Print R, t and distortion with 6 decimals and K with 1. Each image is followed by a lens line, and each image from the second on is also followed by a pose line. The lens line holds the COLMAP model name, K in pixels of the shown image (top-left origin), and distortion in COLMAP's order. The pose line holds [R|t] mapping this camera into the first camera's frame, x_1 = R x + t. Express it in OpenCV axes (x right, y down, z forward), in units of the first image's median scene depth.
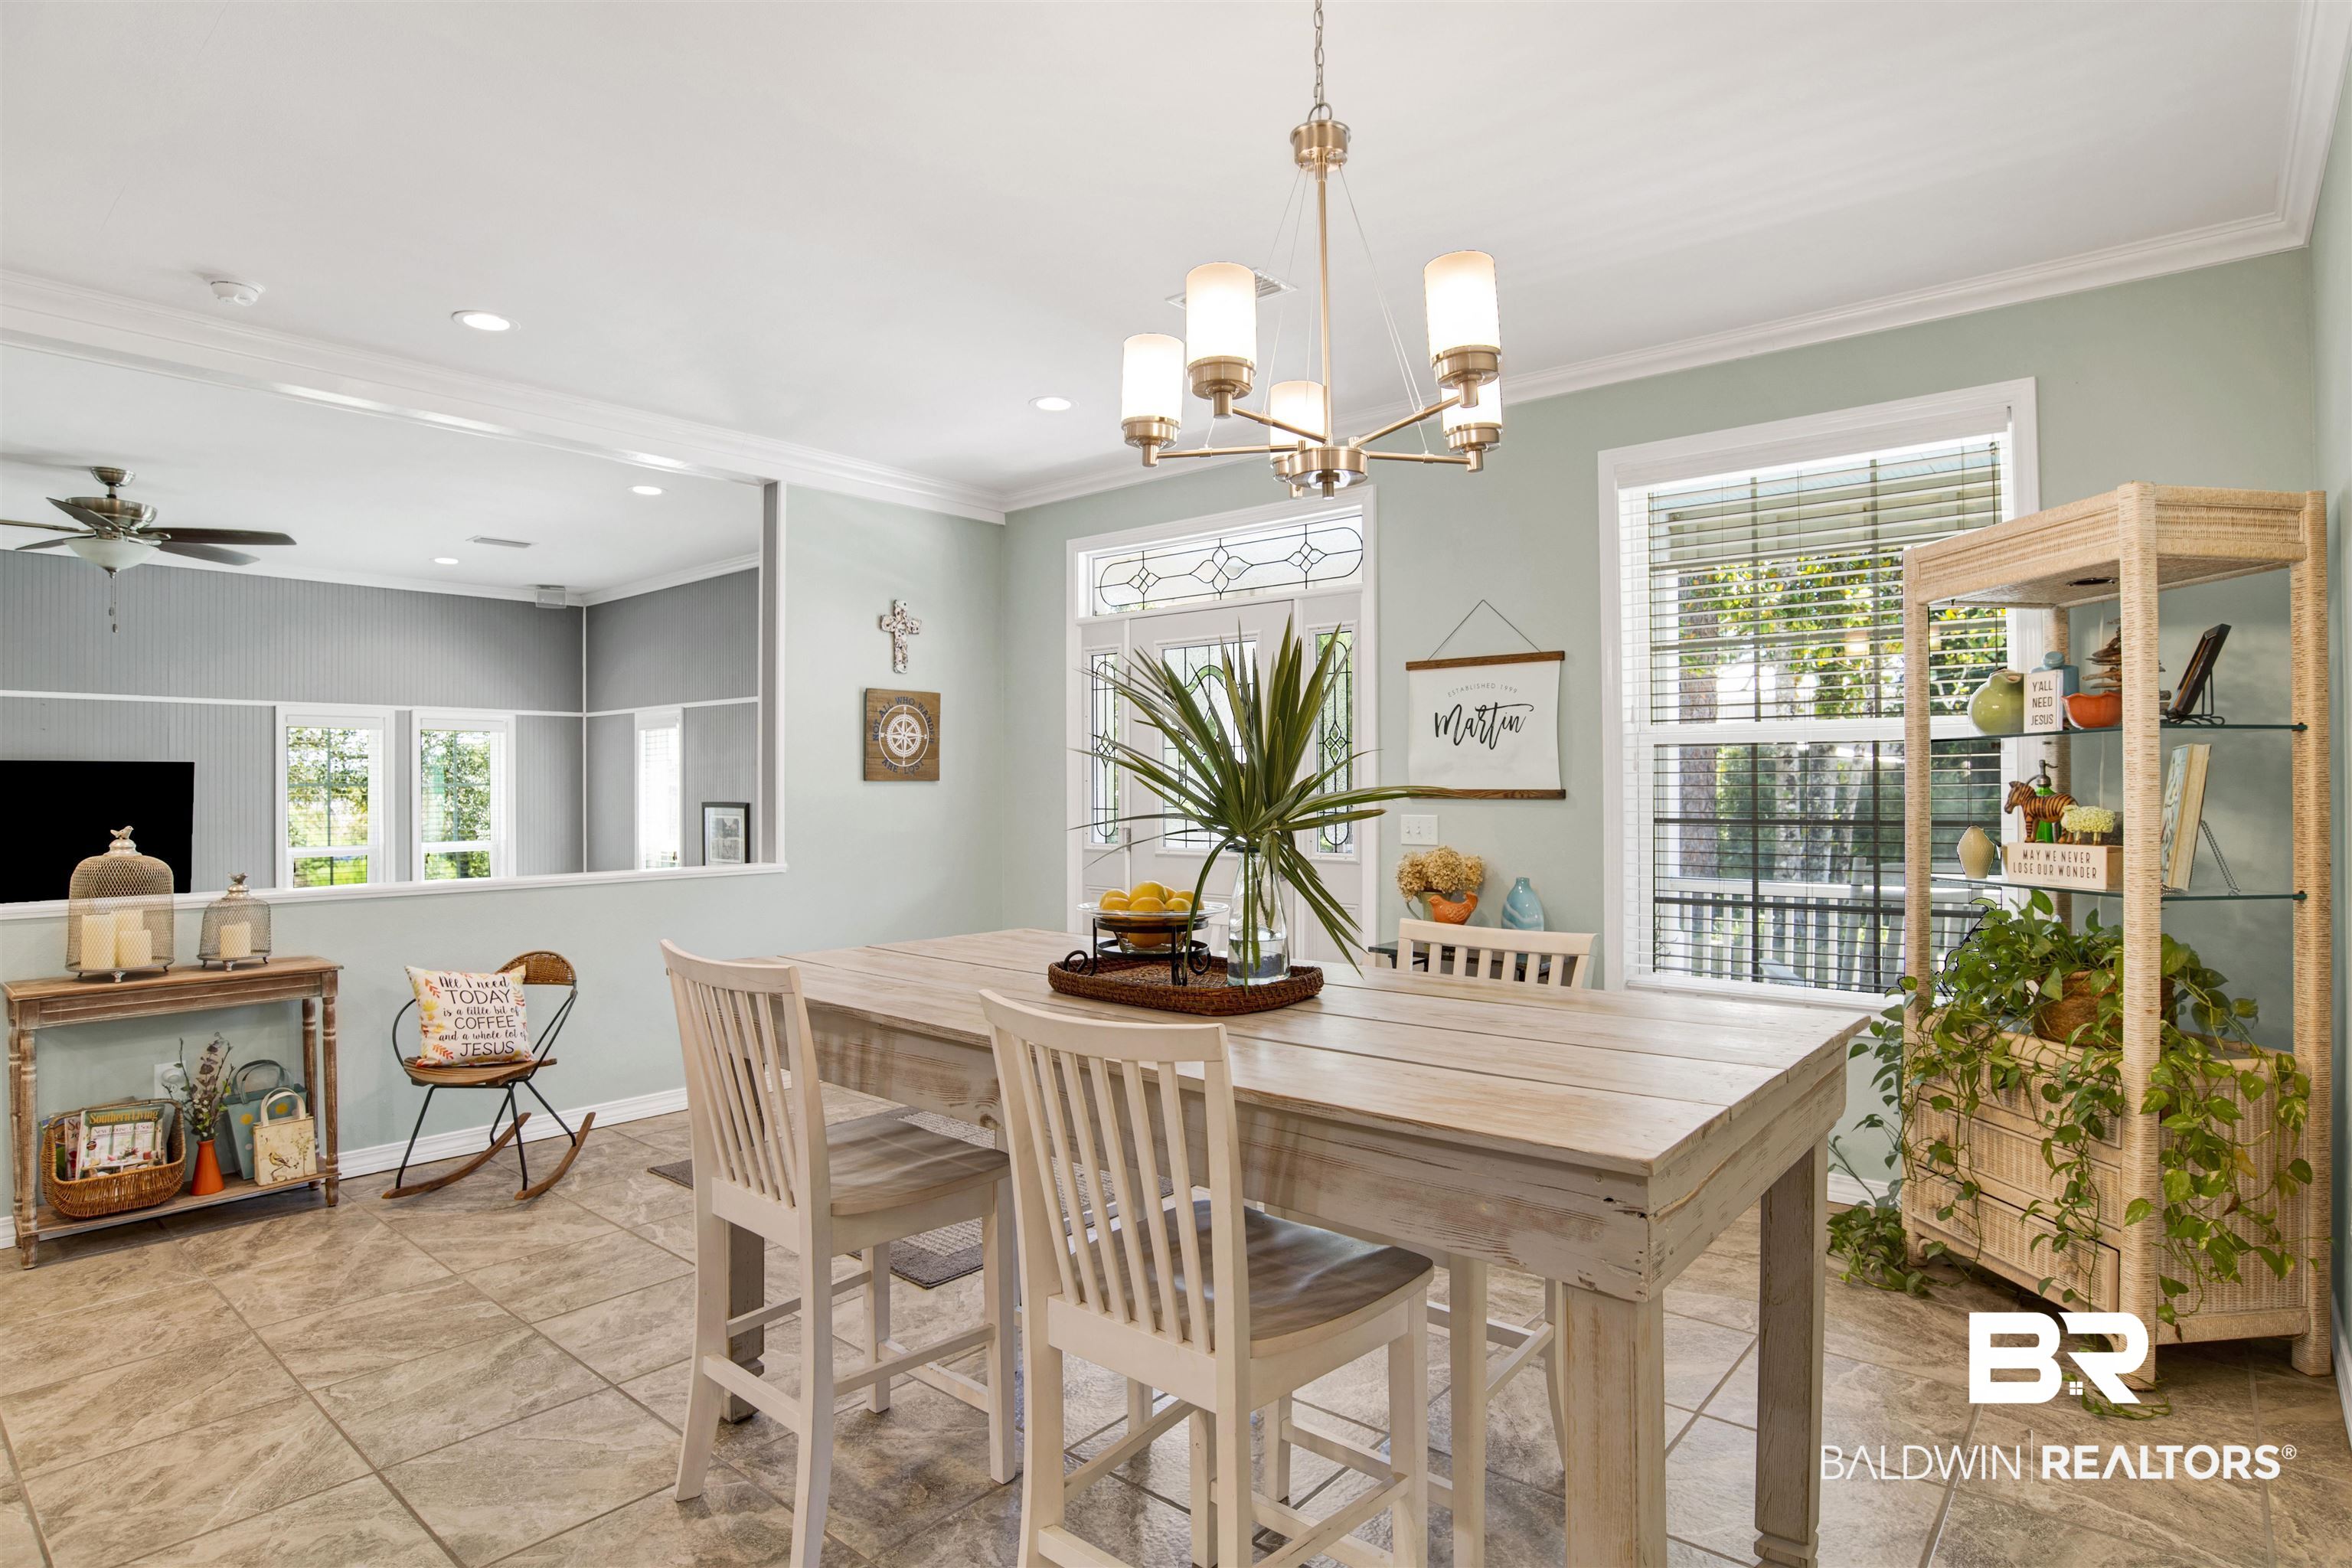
lens RADIAL K [[1232.4, 0, 1190.0], [0, 1232.4, 785.4], [0, 0, 1]] dist [-0.061196, 0.014975]
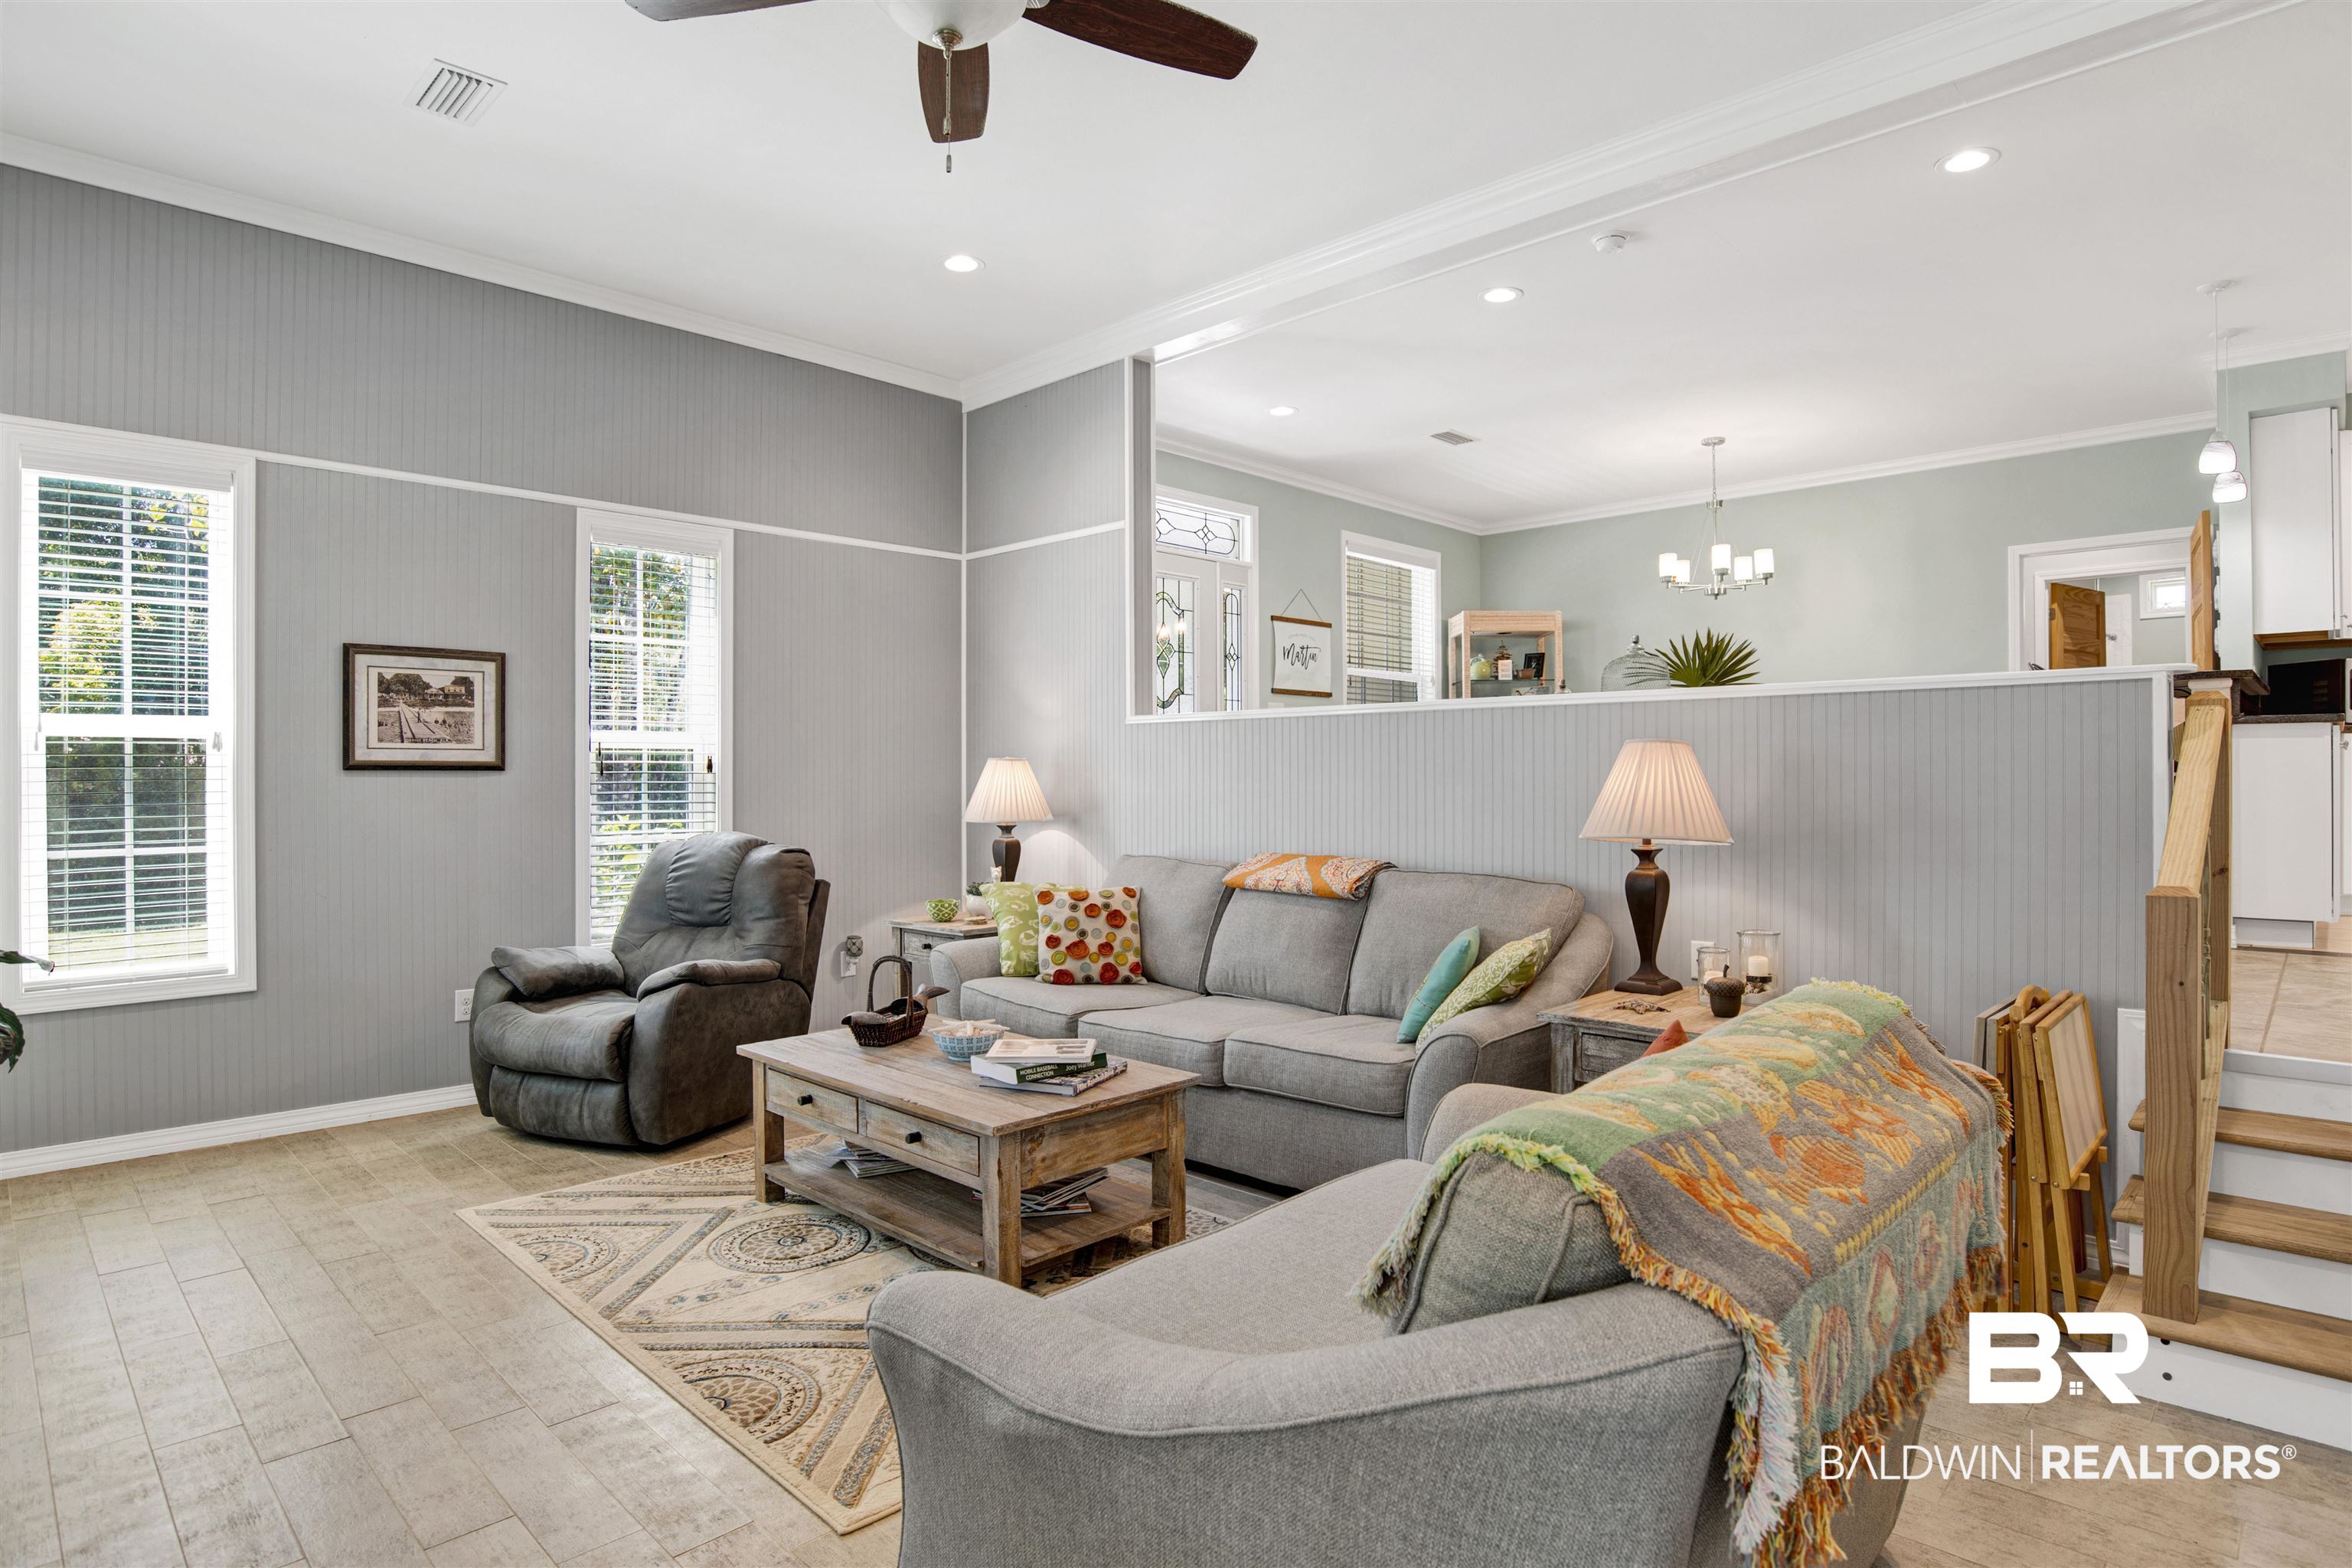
lens RADIAL K [[1257.4, 0, 1178.9], [0, 1257.4, 782.4], [0, 0, 1]] dist [-0.068864, 0.017864]
pose [[0.077096, -0.001775, 0.997022, -1.545698], [0.003187, 0.999994, 0.001534, 0.128370], [-0.997019, 0.003059, 0.077101, 0.956682]]
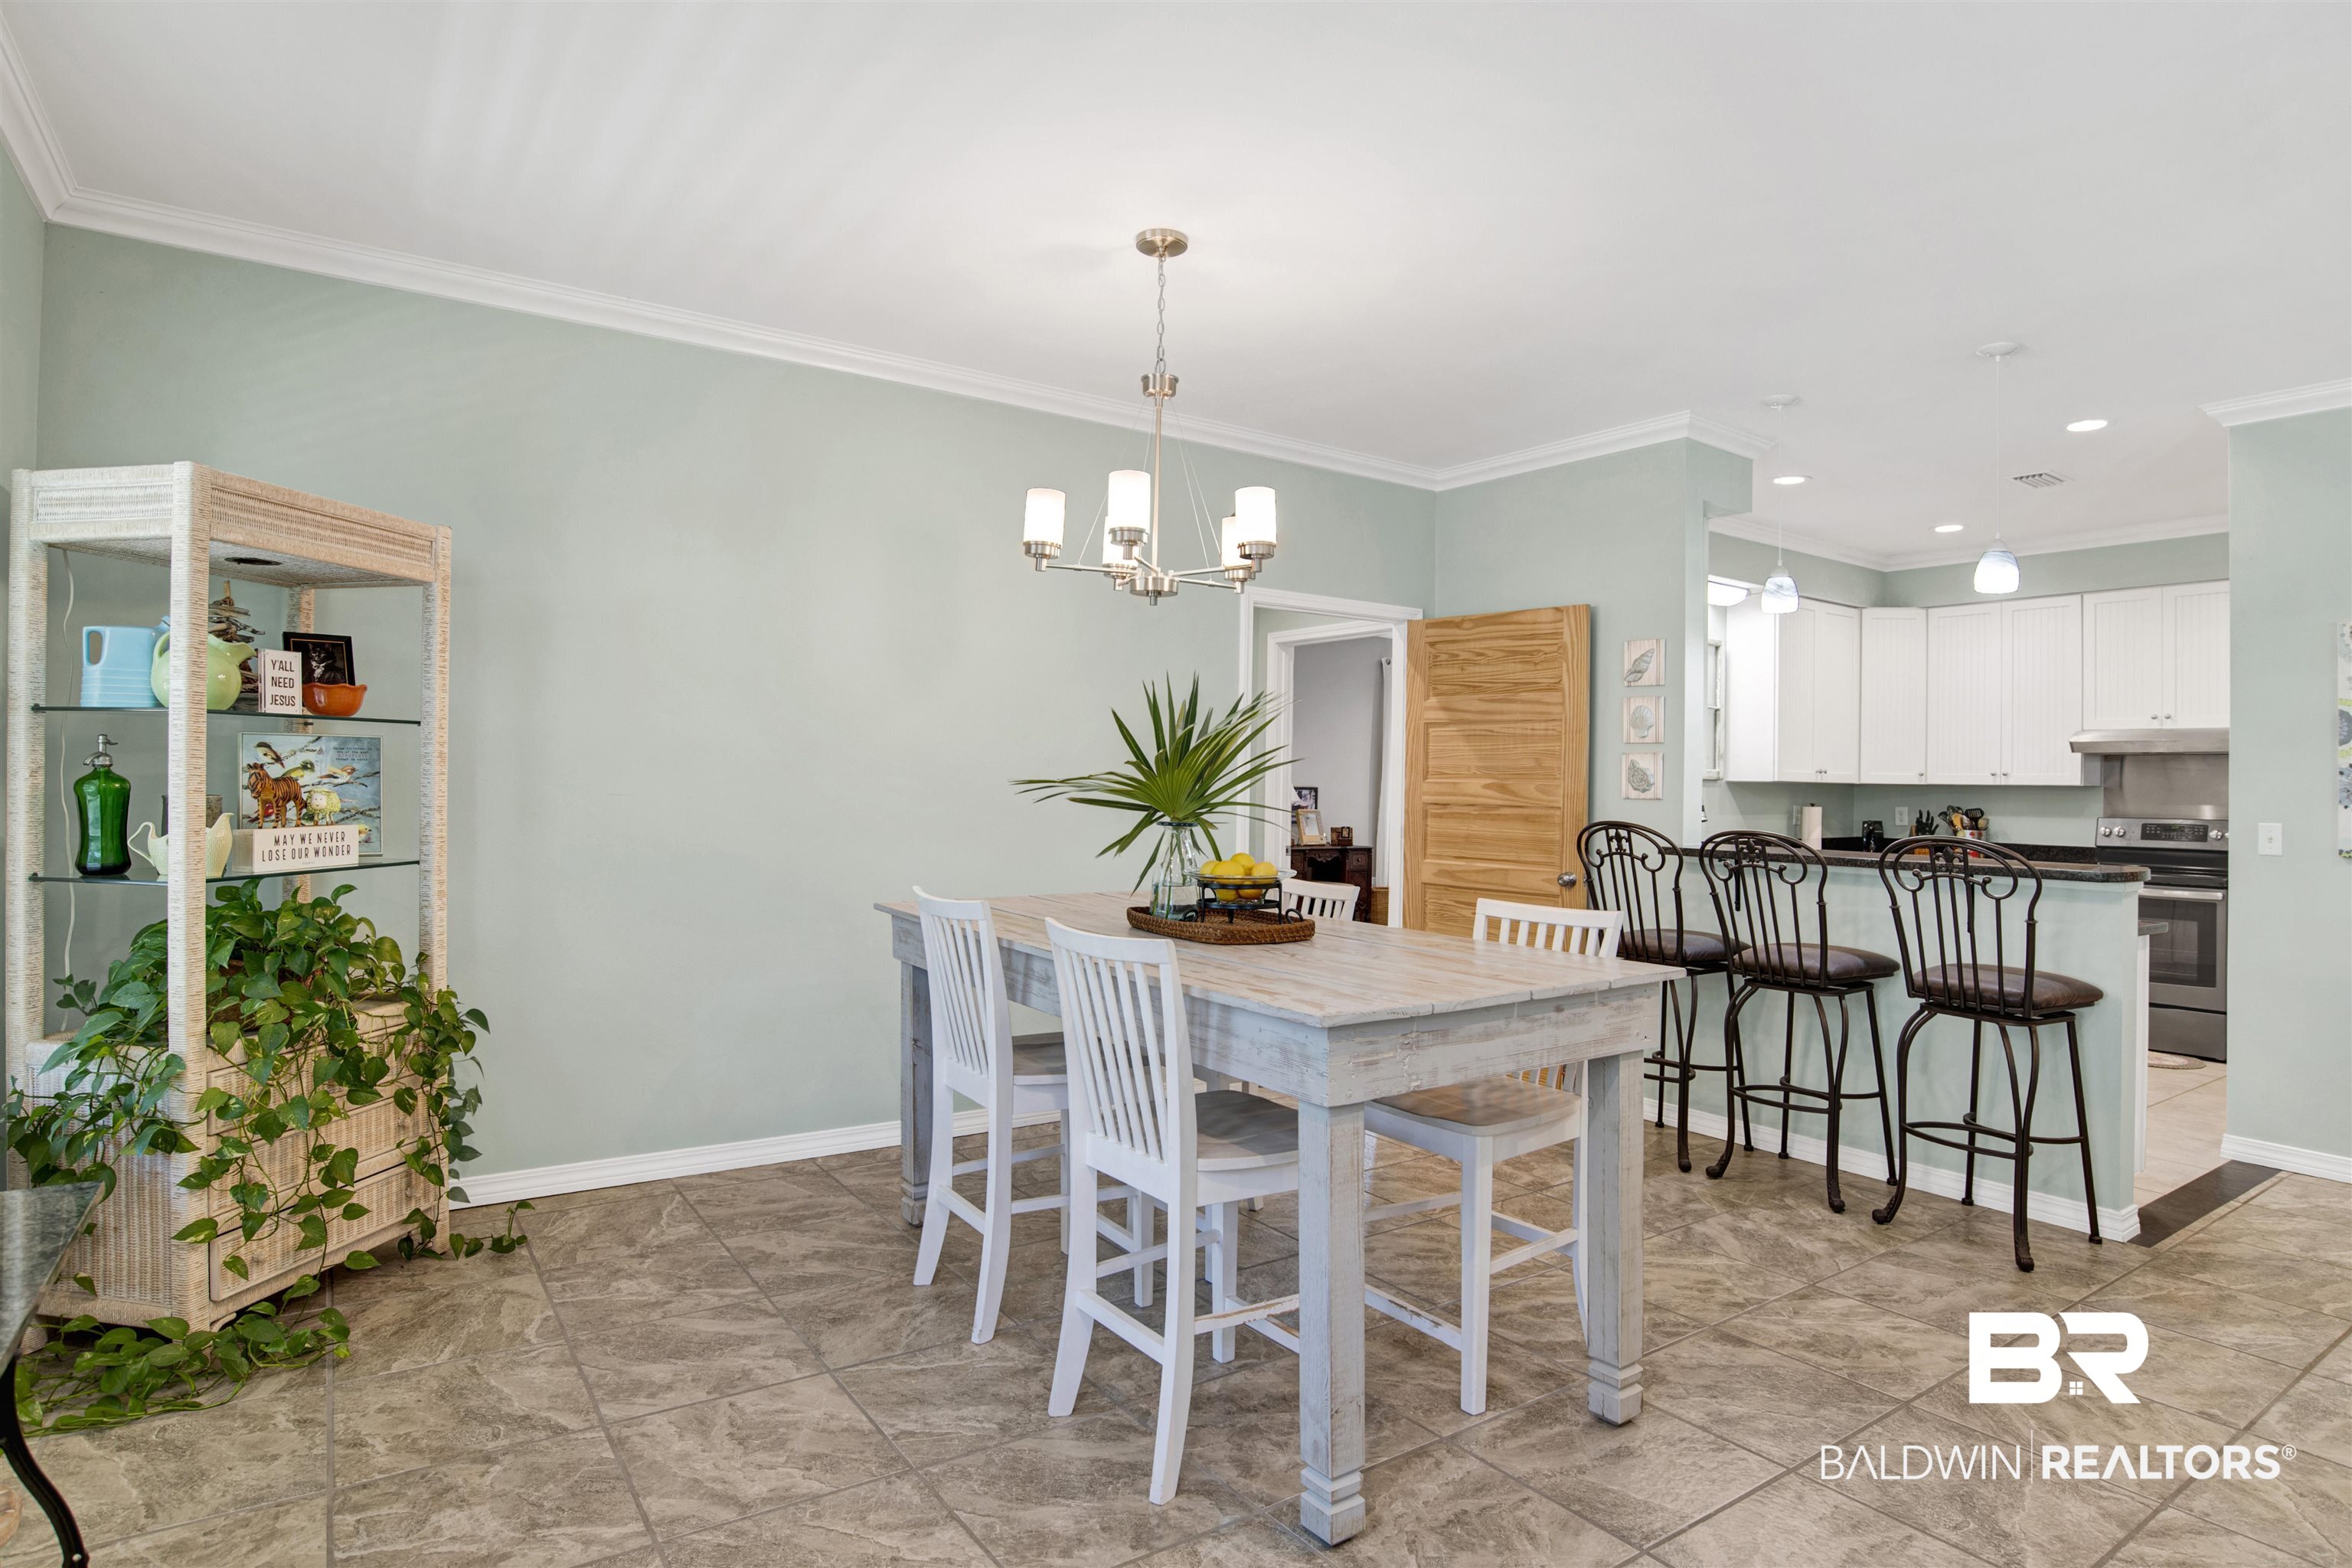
lens RADIAL K [[1257.4, 0, 1178.9], [0, 1257.4, 782.4], [0, 0, 1]] dist [-0.068864, 0.017864]
pose [[-0.964562, -0.015814, 0.263382, -0.145305], [-0.016102, 0.999870, 0.001064, -0.000392], [-0.263364, -0.003215, -0.964691, 1.054252]]
